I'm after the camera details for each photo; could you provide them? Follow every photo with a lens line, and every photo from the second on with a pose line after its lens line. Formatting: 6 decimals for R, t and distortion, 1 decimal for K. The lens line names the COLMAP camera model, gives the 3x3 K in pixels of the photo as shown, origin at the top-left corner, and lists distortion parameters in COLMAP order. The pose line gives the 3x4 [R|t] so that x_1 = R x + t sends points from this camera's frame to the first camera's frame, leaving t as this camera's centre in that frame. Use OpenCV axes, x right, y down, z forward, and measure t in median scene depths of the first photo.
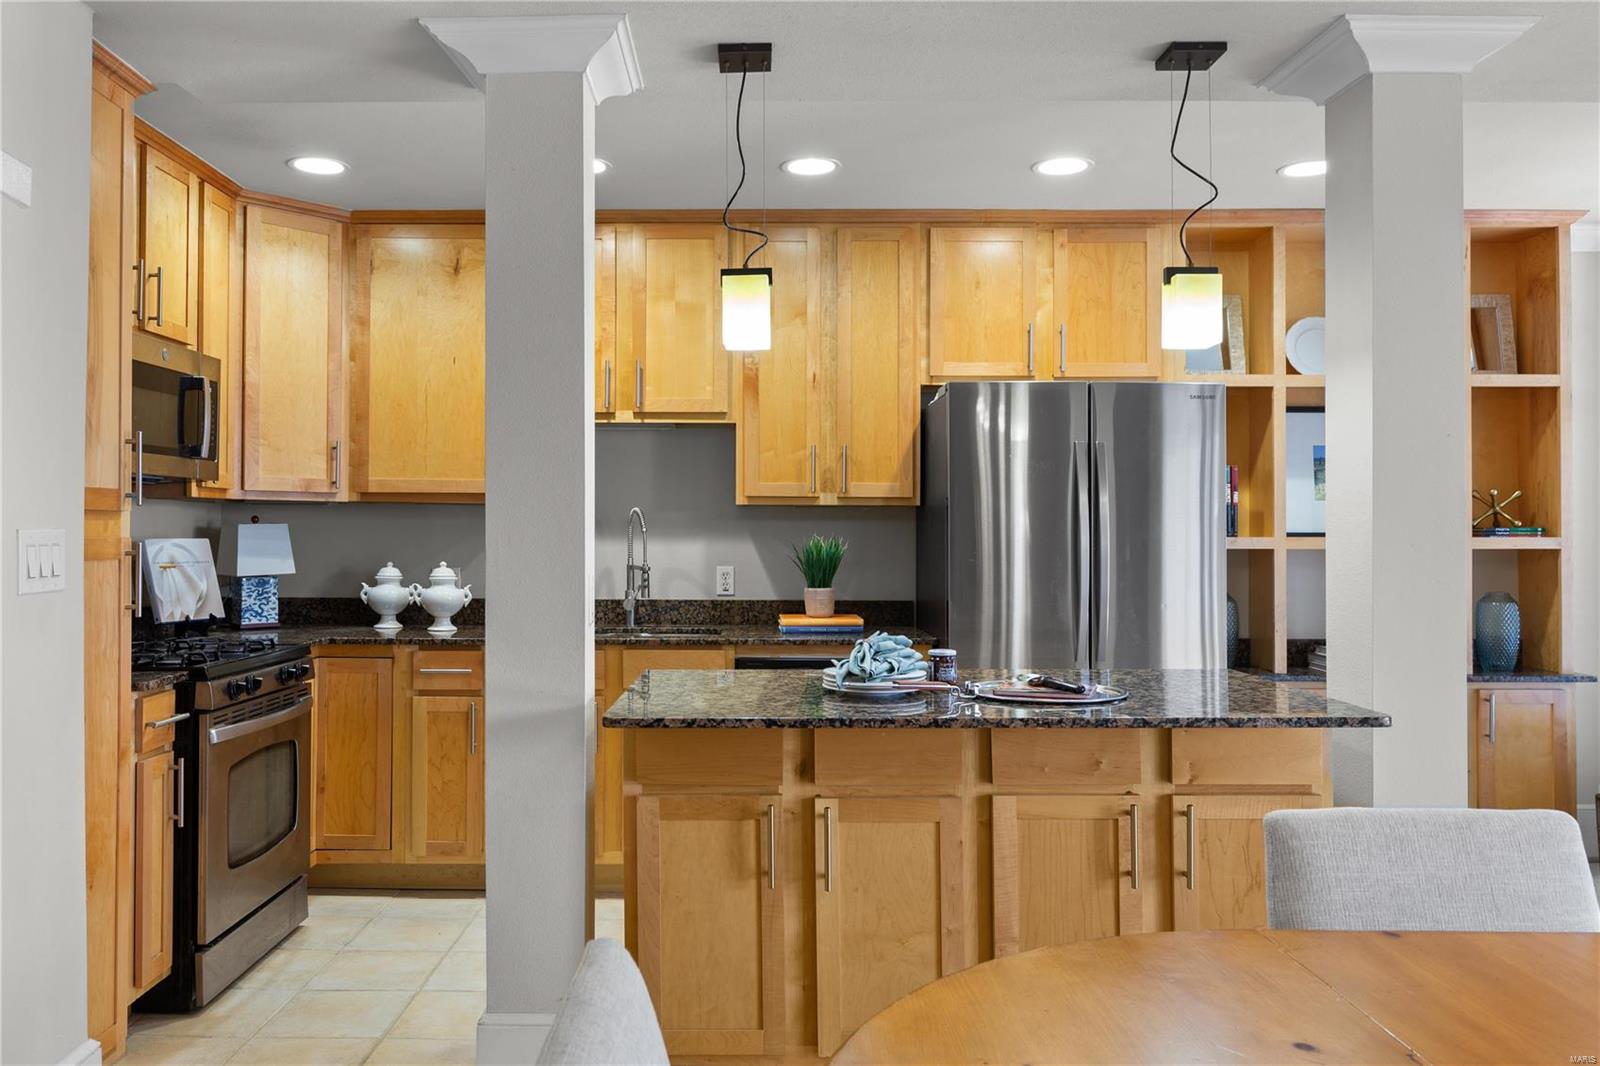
lens RADIAL K [[1226.9, 0, 760.9], [0, 1226.9, 515.0], [0, 0, 1]] dist [0.021518, -0.006063]
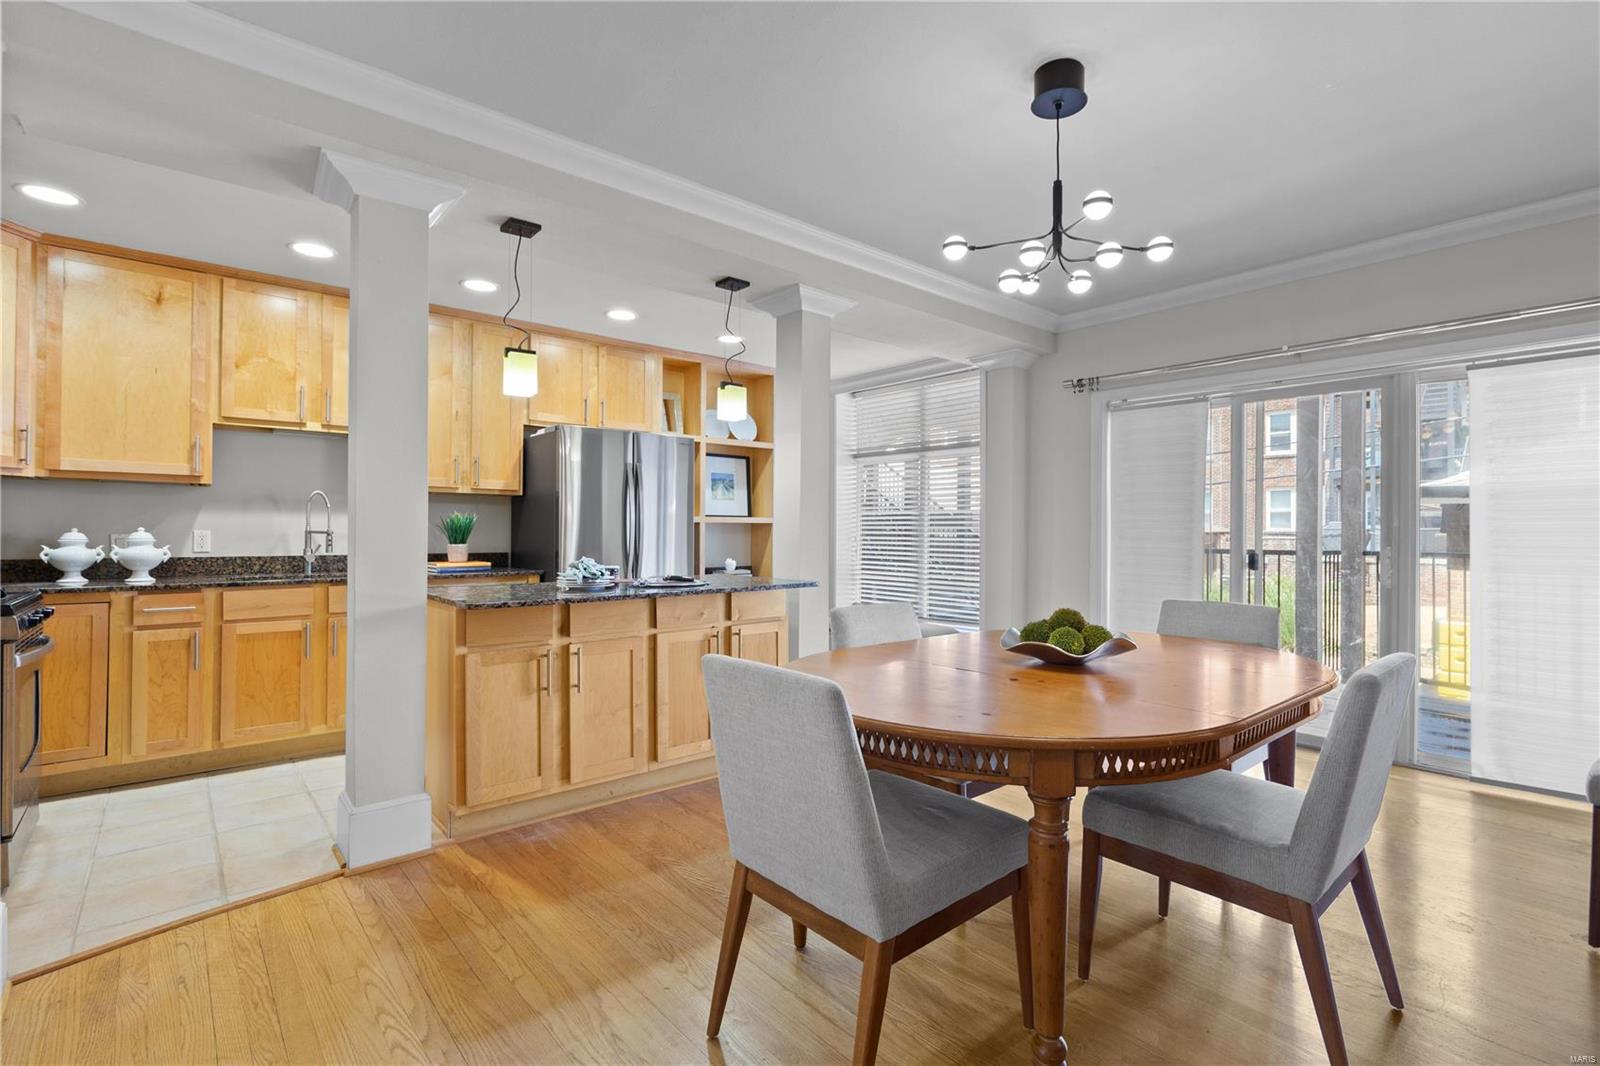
lens RADIAL K [[747.5, 0, 825.0], [0, 747.5, 526.0], [0, 0, 1]] dist [0.005955, -0.000305]
pose [[0.745038, 0.004775, 0.667005, -0.251684], [-0.009561, 0.999948, 0.003521, 0.027230], [-0.666953, -0.009000, 0.745045, -0.052502]]
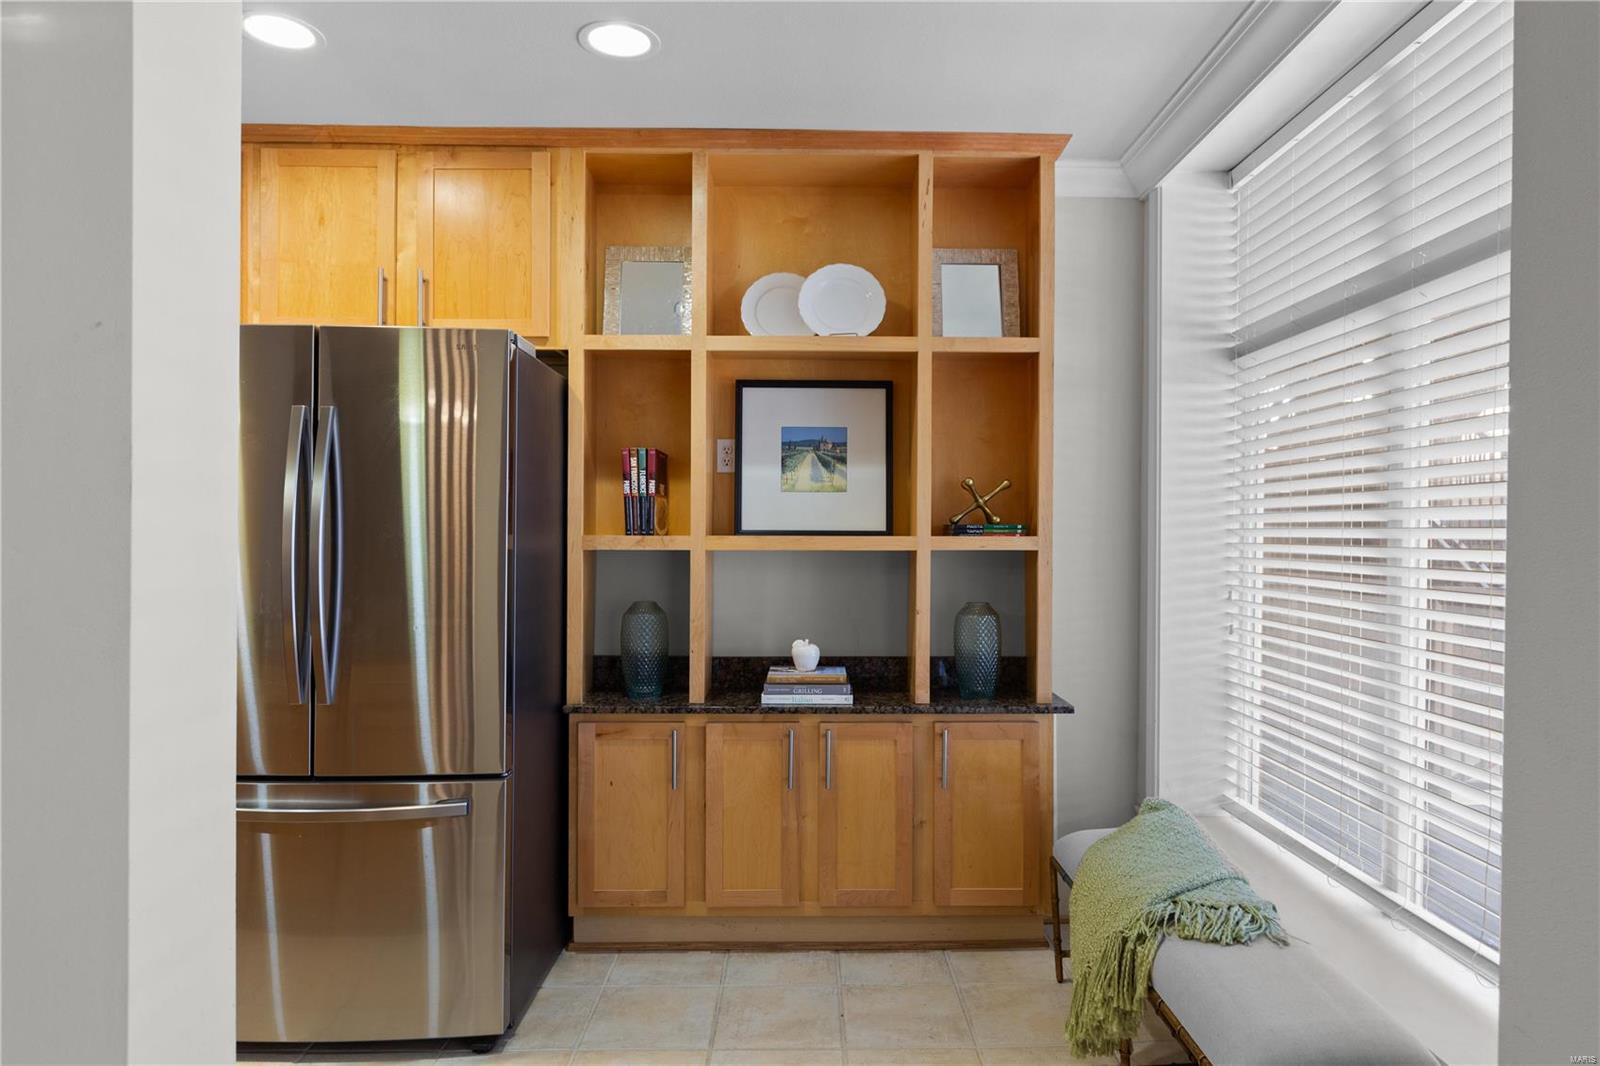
lens RADIAL K [[978.9, 0, 821.5], [0, 978.9, 528.0], [0, 0, 1]] dist [0.014247, -0.001464]
pose [[0.999836, 0.000723, 0.018110, 0.491457], [-0.000898, 0.999953, 0.009660, 0.006450], [-0.018102, -0.009675, 0.999789, 0.352211]]
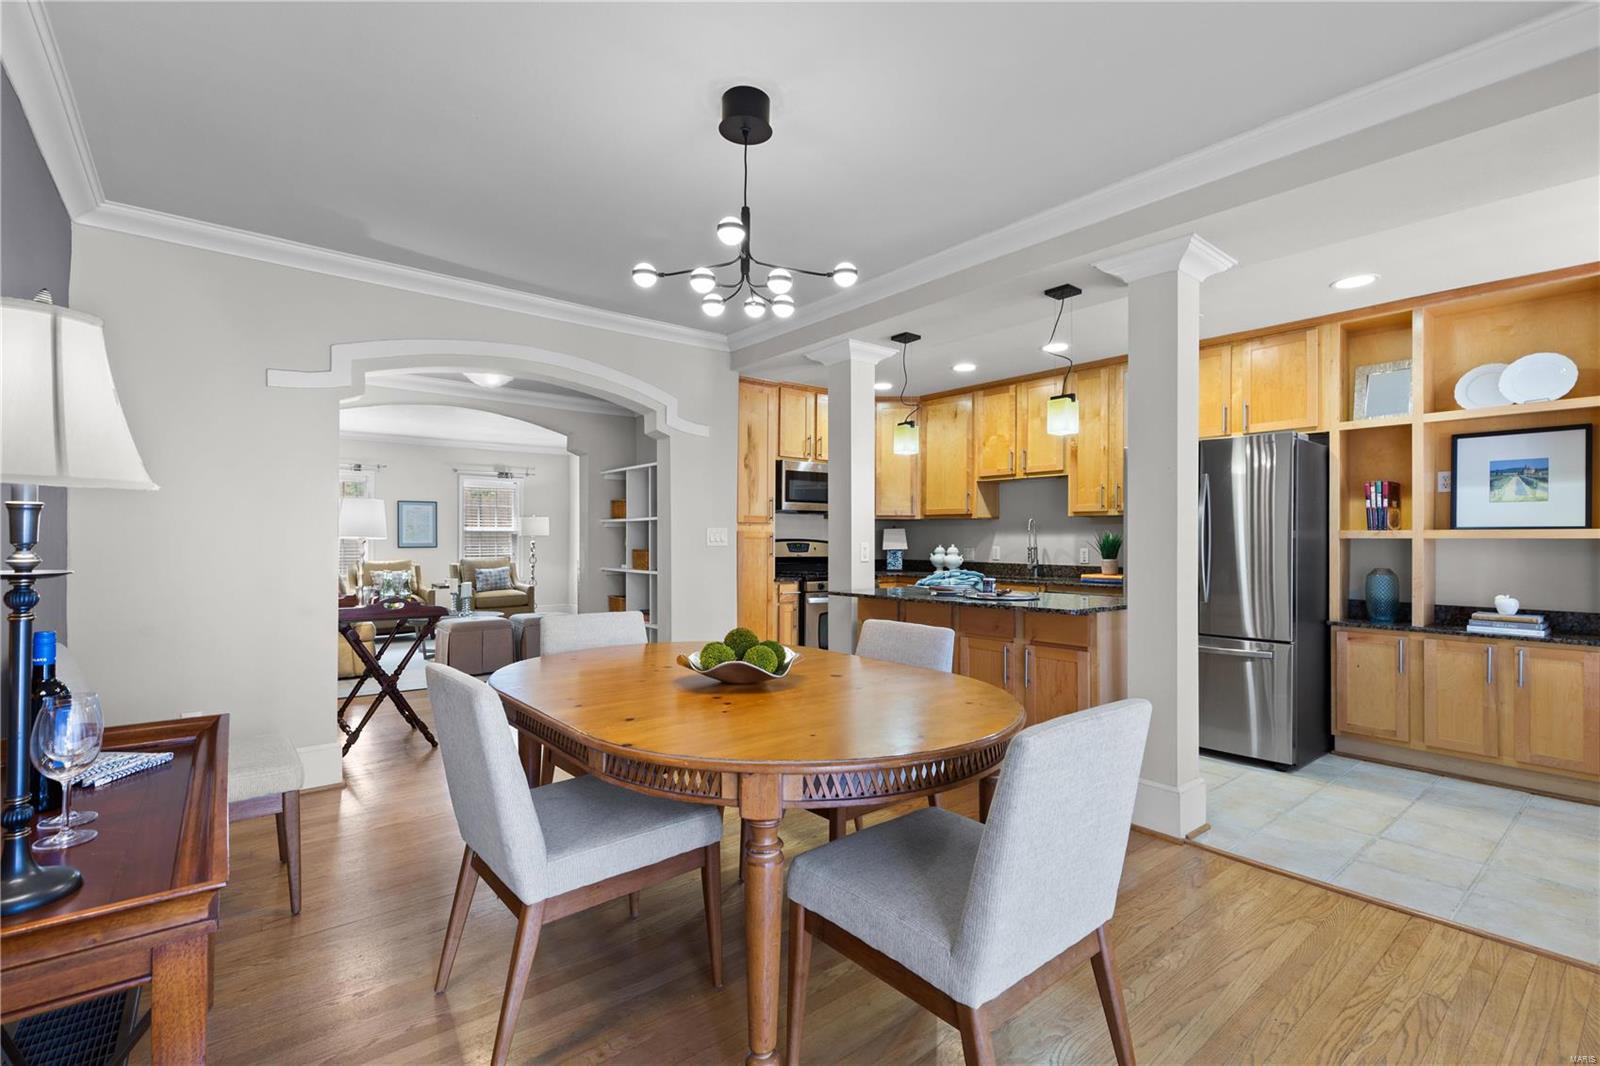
lens RADIAL K [[747.5, 0, 810.8], [0, 747.5, 533.0], [0, 0, 1]] dist [0.005955, -0.000305]
pose [[0.637592, -0.006573, -0.770346, 0.640117], [0.007532, 0.999969, -0.002298, 0.018113], [0.770338, -0.004337, 0.637622, -0.080075]]
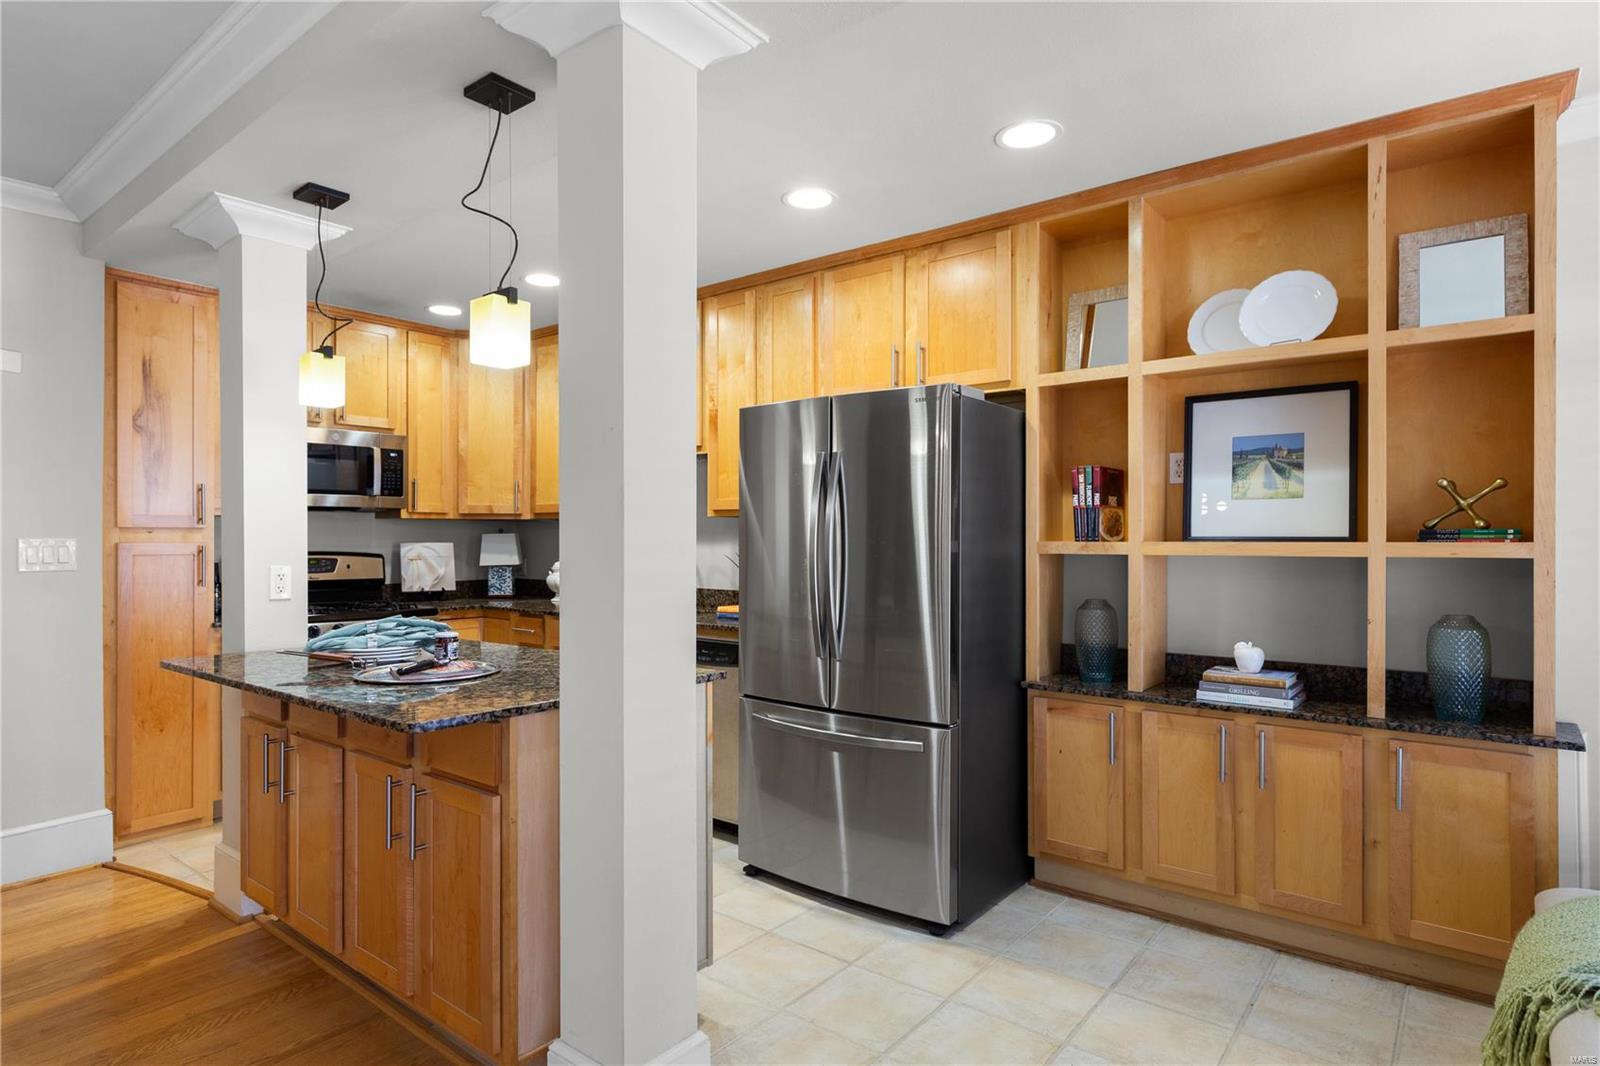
lens RADIAL K [[885.8, 0, 804.2], [0, 885.8, 533.4], [0, 0, 1]] dist [0.008639, -0.001946]
pose [[0.783345, -0.005783, -0.621560, 0.637574], [0.010891, 0.999931, 0.004422, 0.006128], [0.621491, -0.010233, 0.783354, 0.335897]]
